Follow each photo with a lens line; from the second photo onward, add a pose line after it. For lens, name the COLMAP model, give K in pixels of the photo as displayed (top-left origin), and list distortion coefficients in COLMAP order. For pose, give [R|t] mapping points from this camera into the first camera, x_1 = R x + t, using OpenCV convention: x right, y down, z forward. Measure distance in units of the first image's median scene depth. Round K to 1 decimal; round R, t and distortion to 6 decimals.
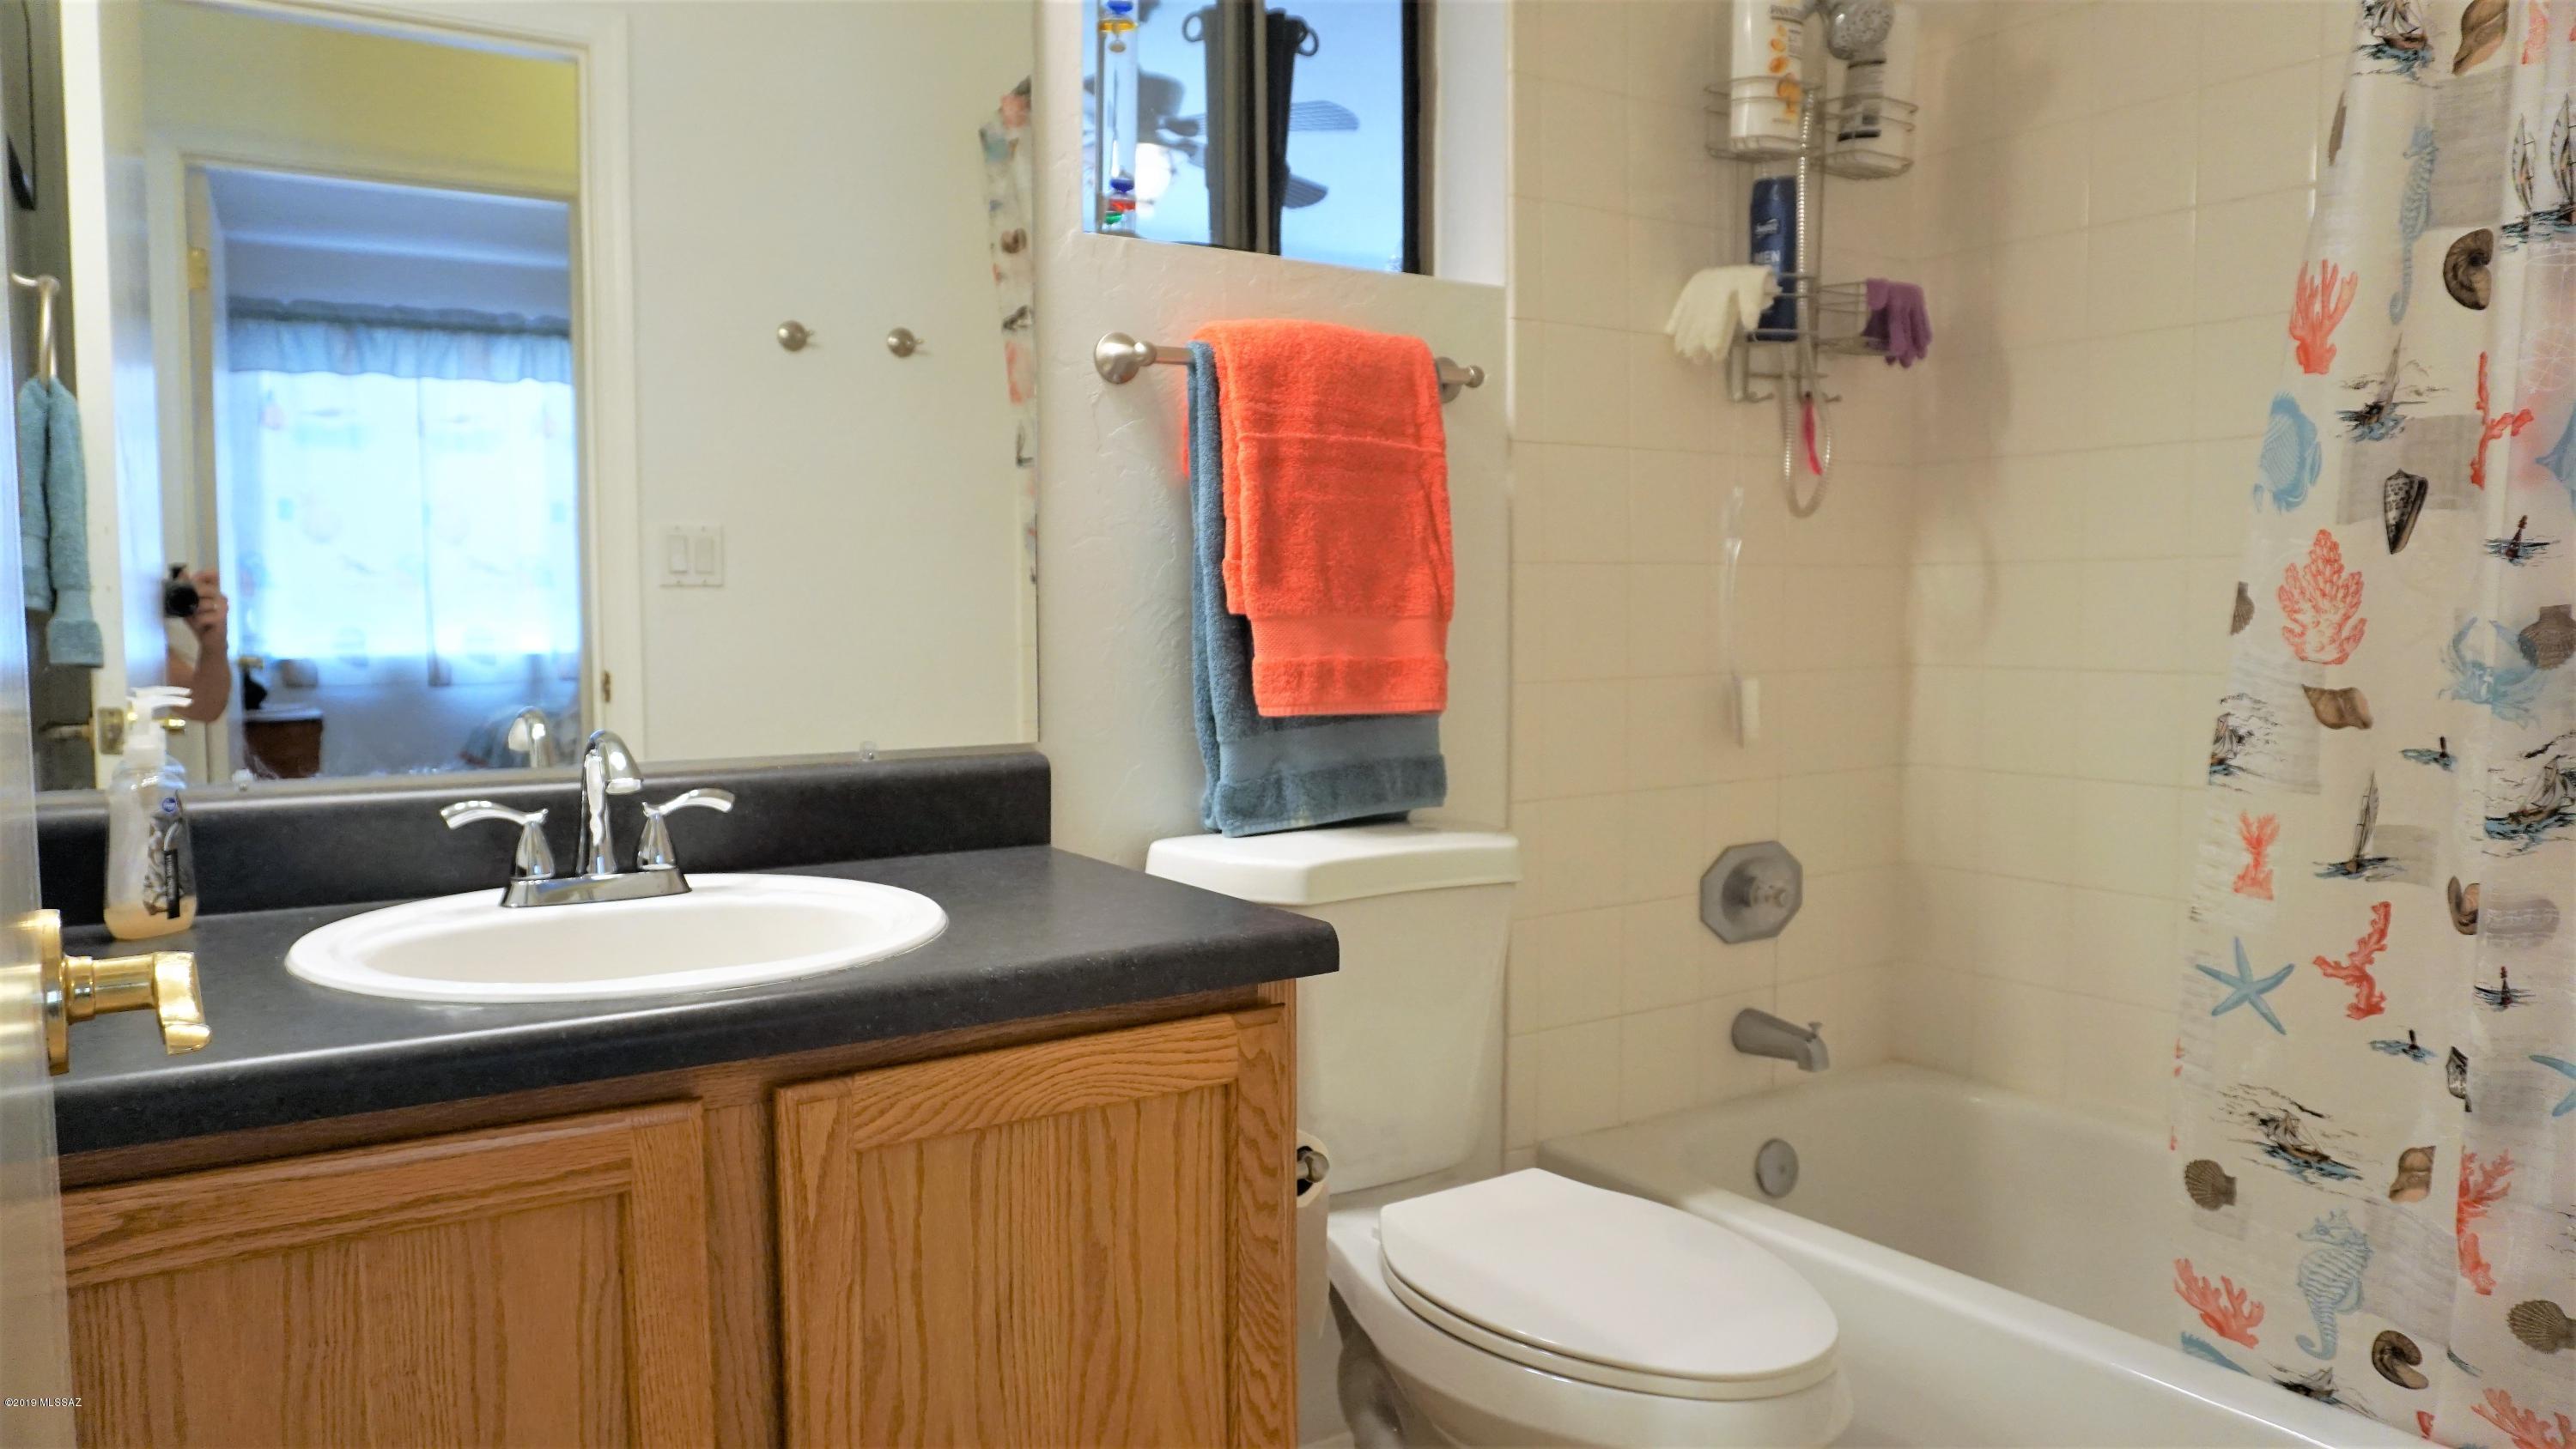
lens RADIAL K [[1865.3, 0, 1288.0], [0, 1865.3, 724.5], [0, 0, 1]] dist [-0.077241, 0.065451]
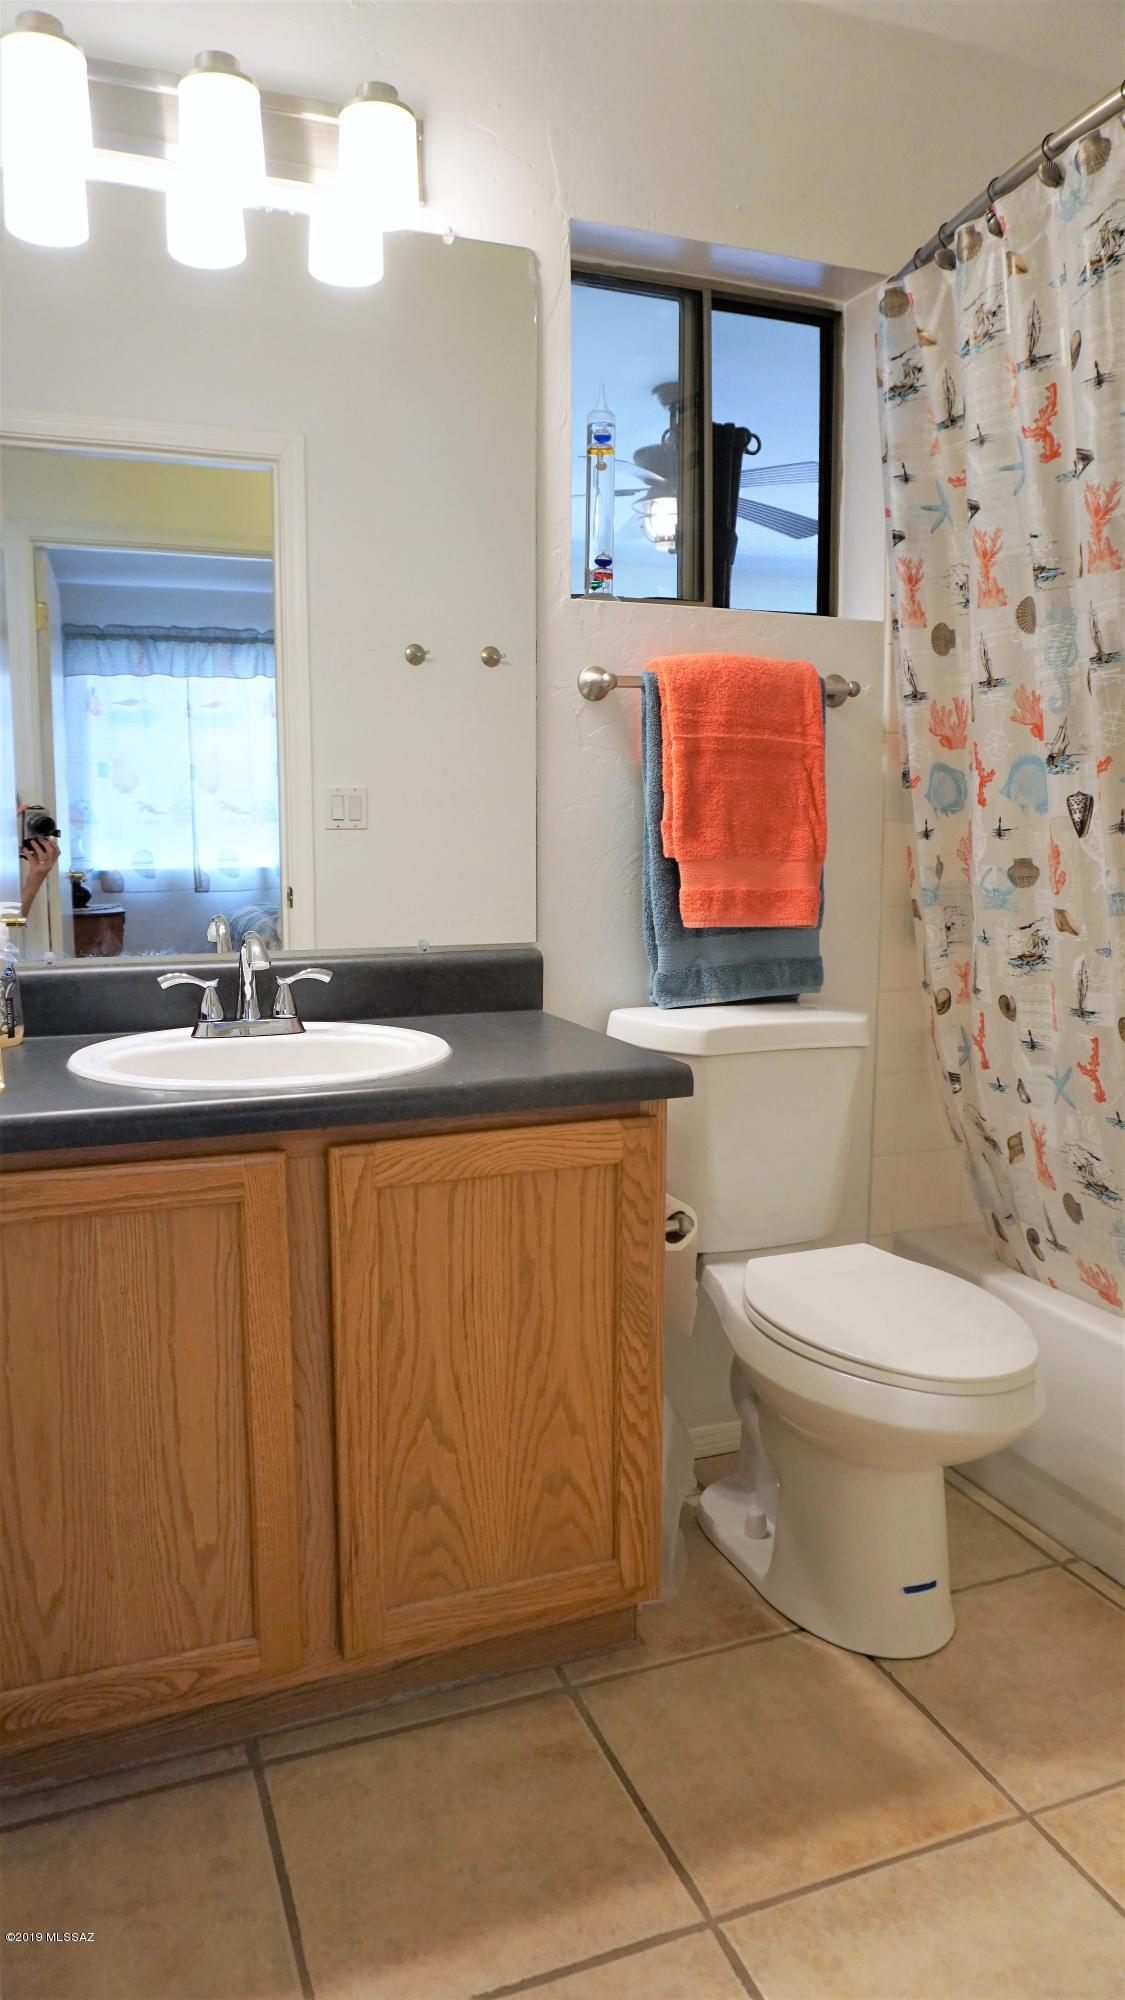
lens RADIAL K [[1448.4, 0, 502.0], [0, 1448.4, 1034.5], [0, 0, 1]] dist [-0.077241, 0.065451]
pose [[0.971553, 0.034633, -0.234275, 0.142391], [-0.016606, 0.996777, 0.078487, -0.009255], [0.236238, -0.072364, 0.968997, -0.181883]]
